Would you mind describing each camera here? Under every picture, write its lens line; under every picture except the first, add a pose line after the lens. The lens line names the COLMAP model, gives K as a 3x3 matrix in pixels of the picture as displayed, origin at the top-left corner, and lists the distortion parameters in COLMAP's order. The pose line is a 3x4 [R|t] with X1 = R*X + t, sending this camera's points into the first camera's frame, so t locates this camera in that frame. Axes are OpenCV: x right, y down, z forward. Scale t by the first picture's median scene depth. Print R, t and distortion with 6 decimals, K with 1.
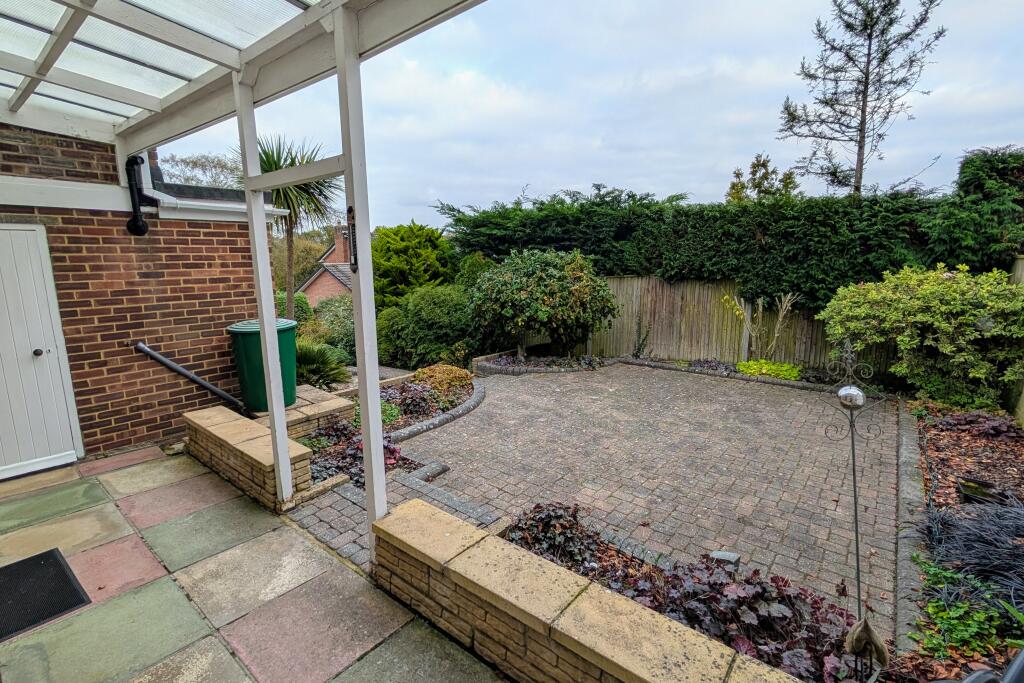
lens RADIAL K [[468.6, 0, 514.9], [0, 468.6, 338.7], [0, 0, 1]] dist [-0.001894, 0.000372]
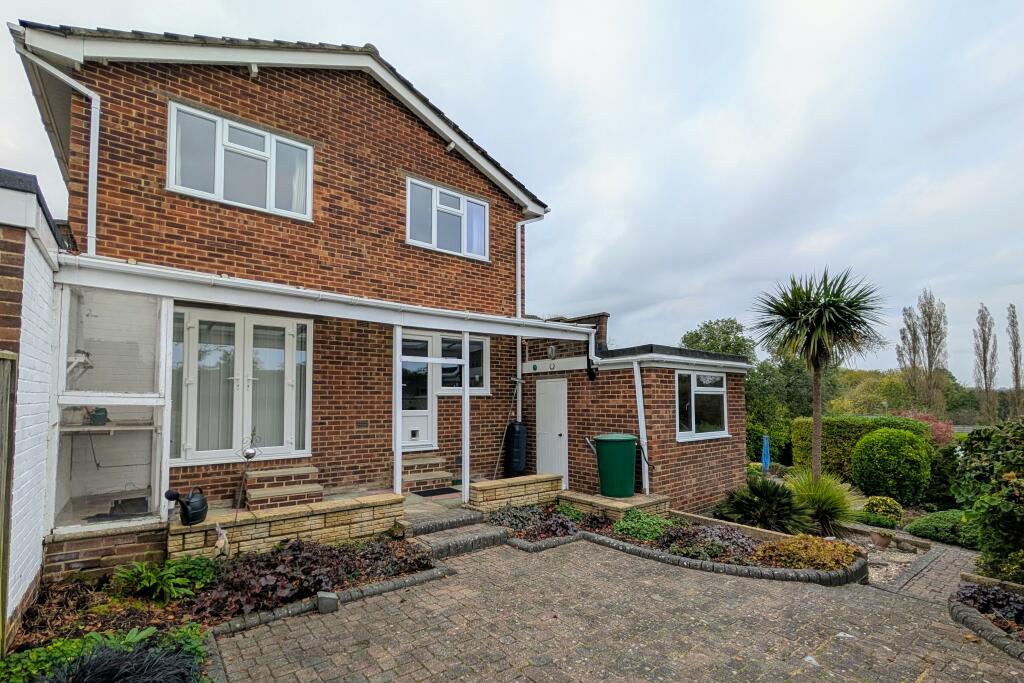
lens RADIAL K [[468.6, 0, 501.6], [0, 468.6, 381.2], [0, 0, 1]] dist [-0.001894, 0.000372]
pose [[-0.241065, -0.029723, -0.970054, 1.052572], [-0.163320, 0.986519, 0.010358, -0.171838], [0.956668, 0.160926, -0.242669, 1.068158]]
